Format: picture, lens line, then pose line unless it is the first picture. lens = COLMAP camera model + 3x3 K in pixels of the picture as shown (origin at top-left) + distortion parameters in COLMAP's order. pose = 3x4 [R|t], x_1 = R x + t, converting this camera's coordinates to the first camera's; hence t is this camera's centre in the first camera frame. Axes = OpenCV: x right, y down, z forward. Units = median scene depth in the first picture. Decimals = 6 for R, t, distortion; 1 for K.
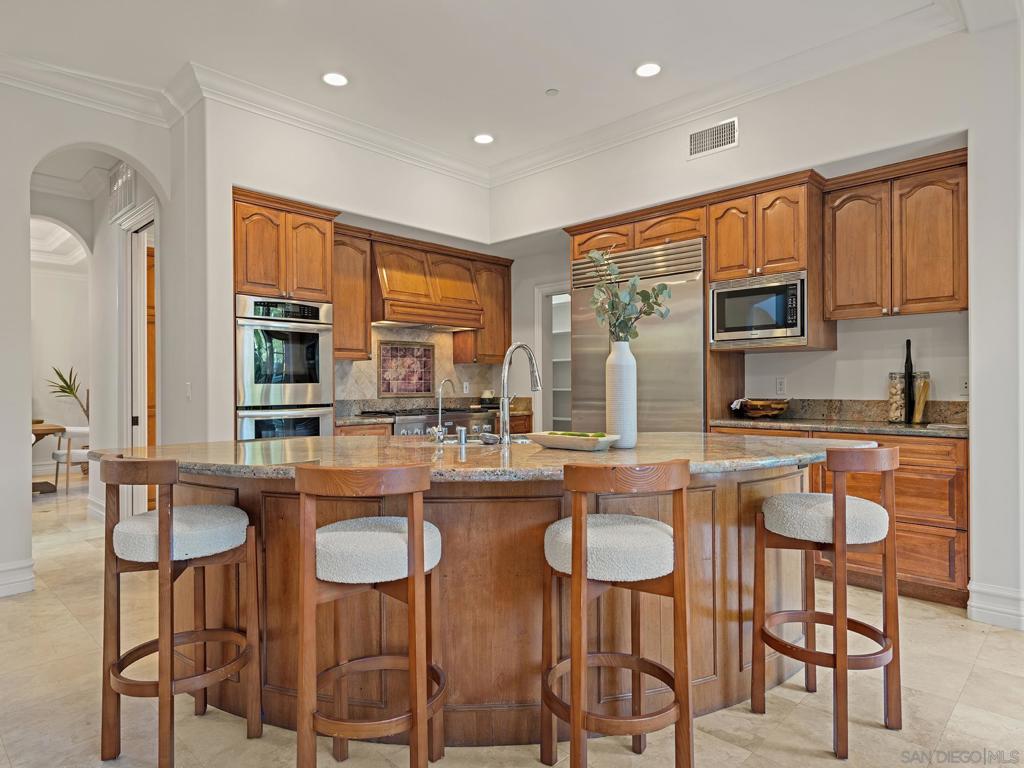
lens RADIAL K [[612.2, 0, 512.9], [0, 612.2, 384.2], [0, 0, 1]] dist [0.012675, -0.003234]
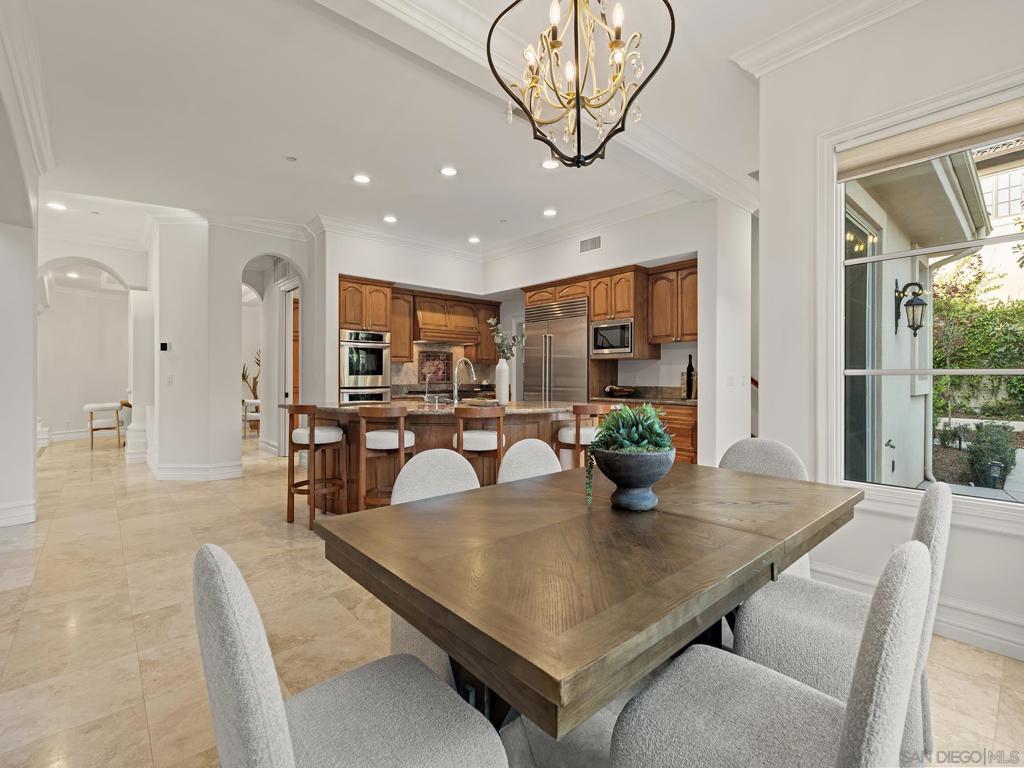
lens RADIAL K [[470.0, 0, 511.9], [0, 470.0, 380.2], [0, 0, 1]] dist [-0.001650, 0.000326]
pose [[0.996869, 0.008692, -0.078590, 0.198275], [-0.007822, 0.999905, 0.011372, -0.006410], [0.078682, -0.010721, 0.996842, -0.417230]]
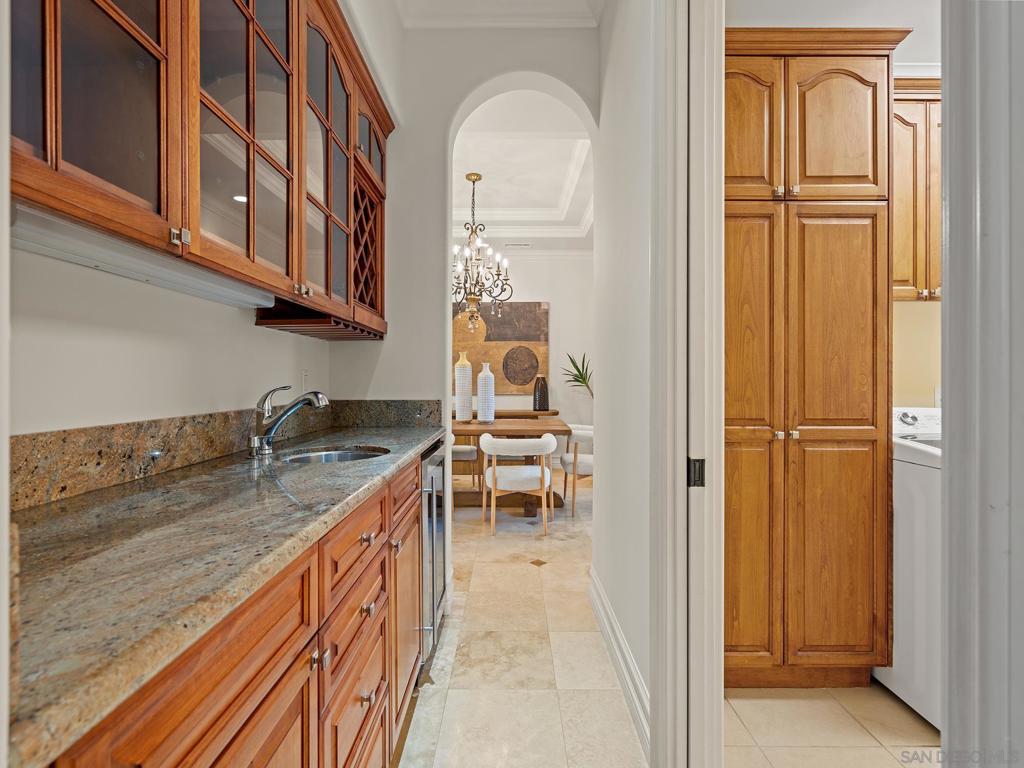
lens RADIAL K [[470.0, 0, 510.2], [0, 470.0, 381.0], [0, 0, 1]] dist [-0.001650, 0.000326]
pose [[0.696322, 0.008157, -0.717683, -0.639713], [0.000635, 0.999928, 0.011982, 0.007674], [0.717729, -0.008799, 0.696267, 0.954710]]
